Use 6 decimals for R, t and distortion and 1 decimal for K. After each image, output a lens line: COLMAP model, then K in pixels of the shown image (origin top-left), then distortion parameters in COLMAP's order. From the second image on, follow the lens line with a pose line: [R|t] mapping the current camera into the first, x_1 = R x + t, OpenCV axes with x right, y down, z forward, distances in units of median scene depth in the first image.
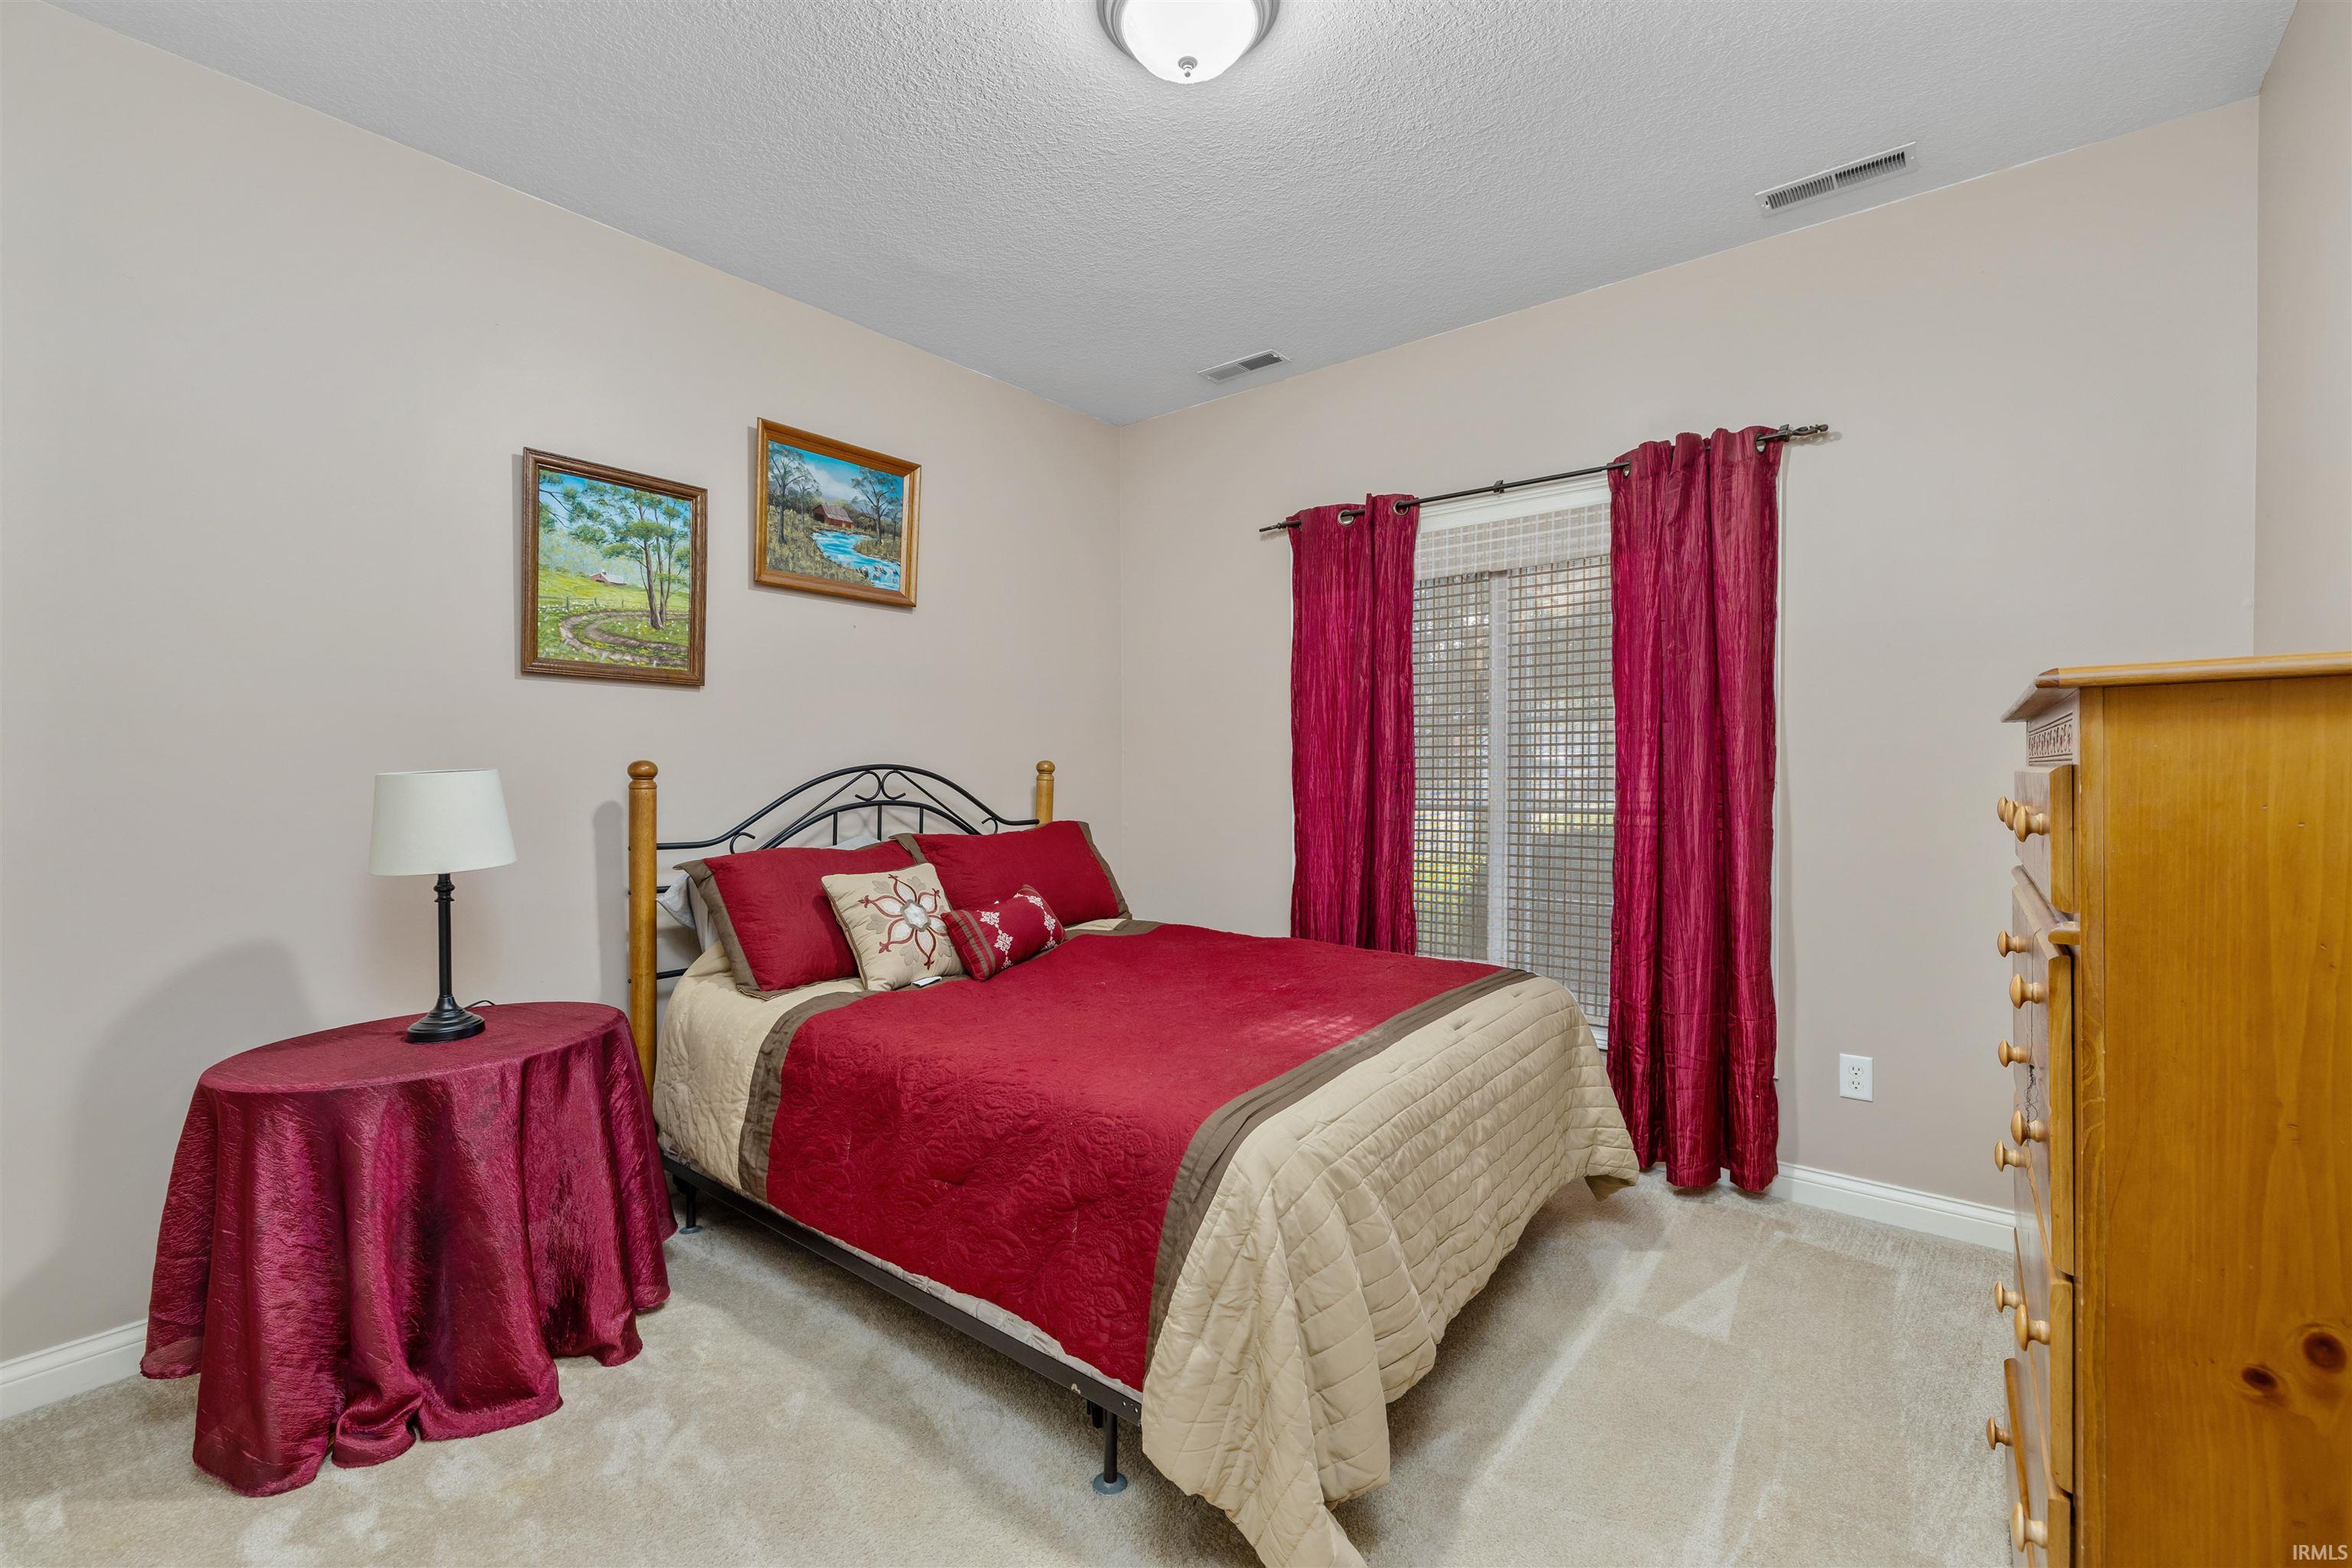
lens RADIAL K [[986.5, 0, 1184.6], [0, 986.5, 777.3], [0, 0, 1]] dist [0.002993, -0.000125]
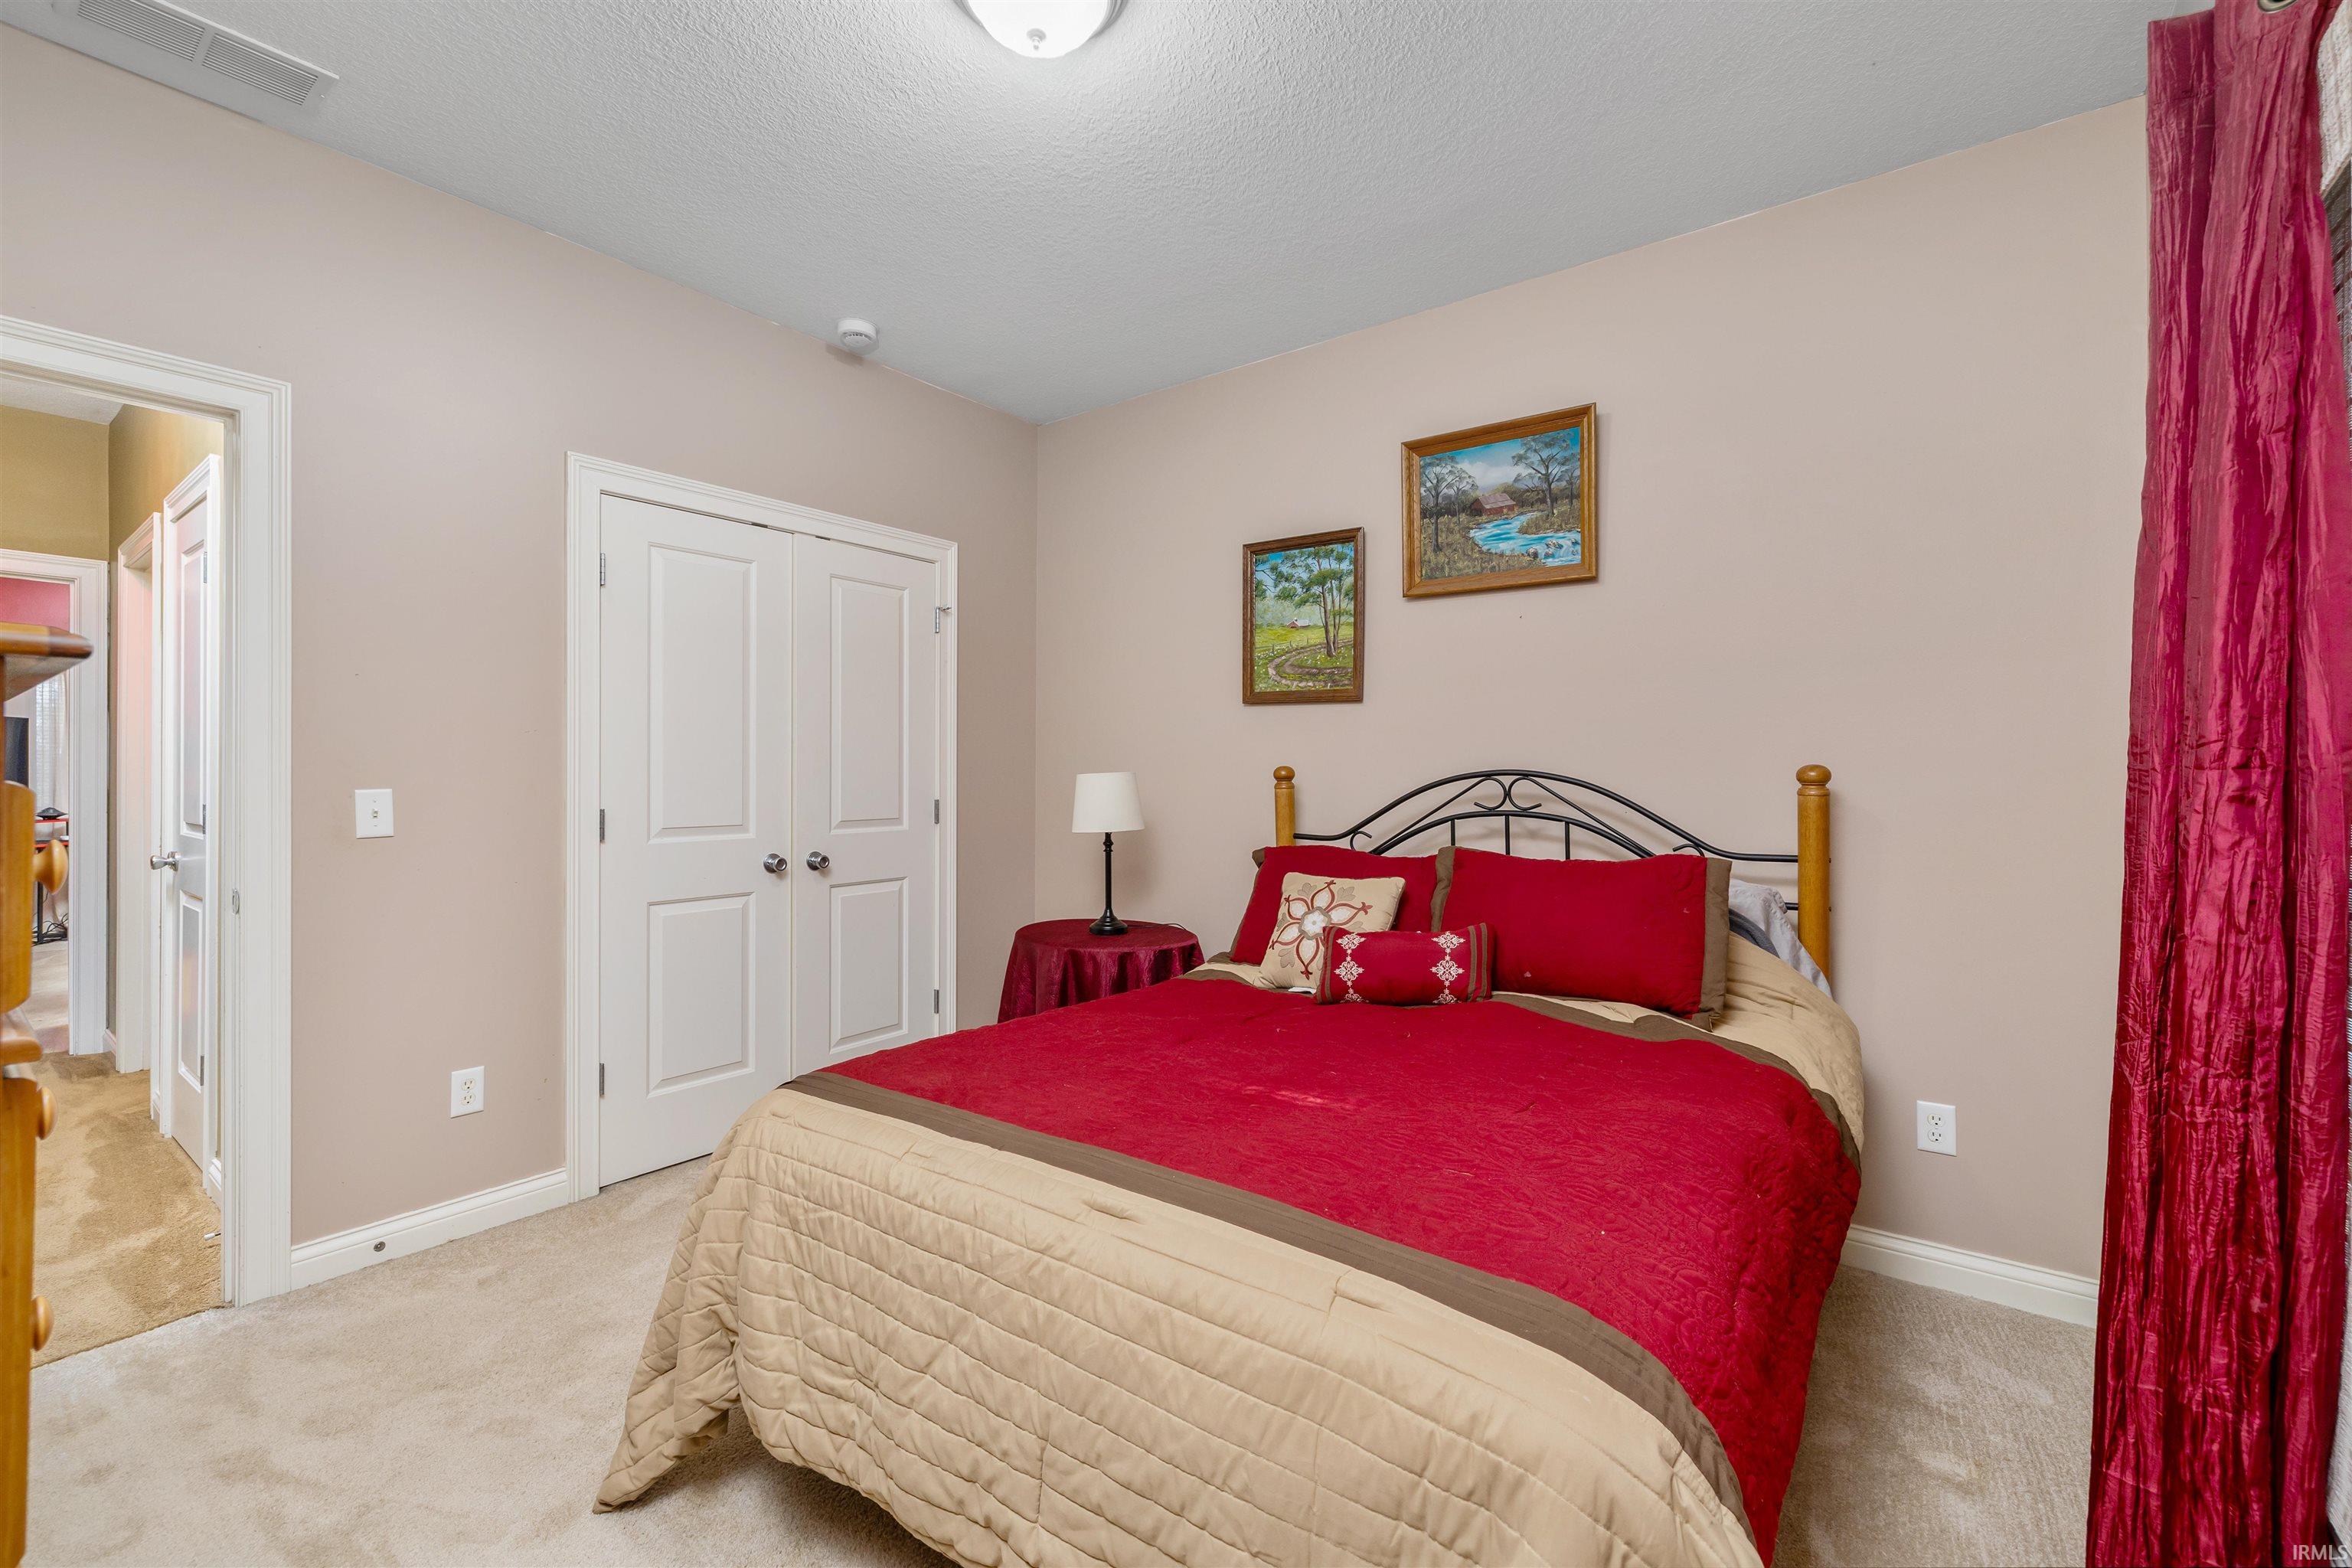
lens RADIAL K [[986.5, 0, 1185.7], [0, 986.5, 775.6], [0, 0, 1]] dist [0.002993, -0.000125]
pose [[0.020590, 0.008208, -0.999754, 0.653482], [-0.015215, 0.999853, 0.007895, -0.011967], [0.999672, 0.015049, 0.020712, 0.784182]]
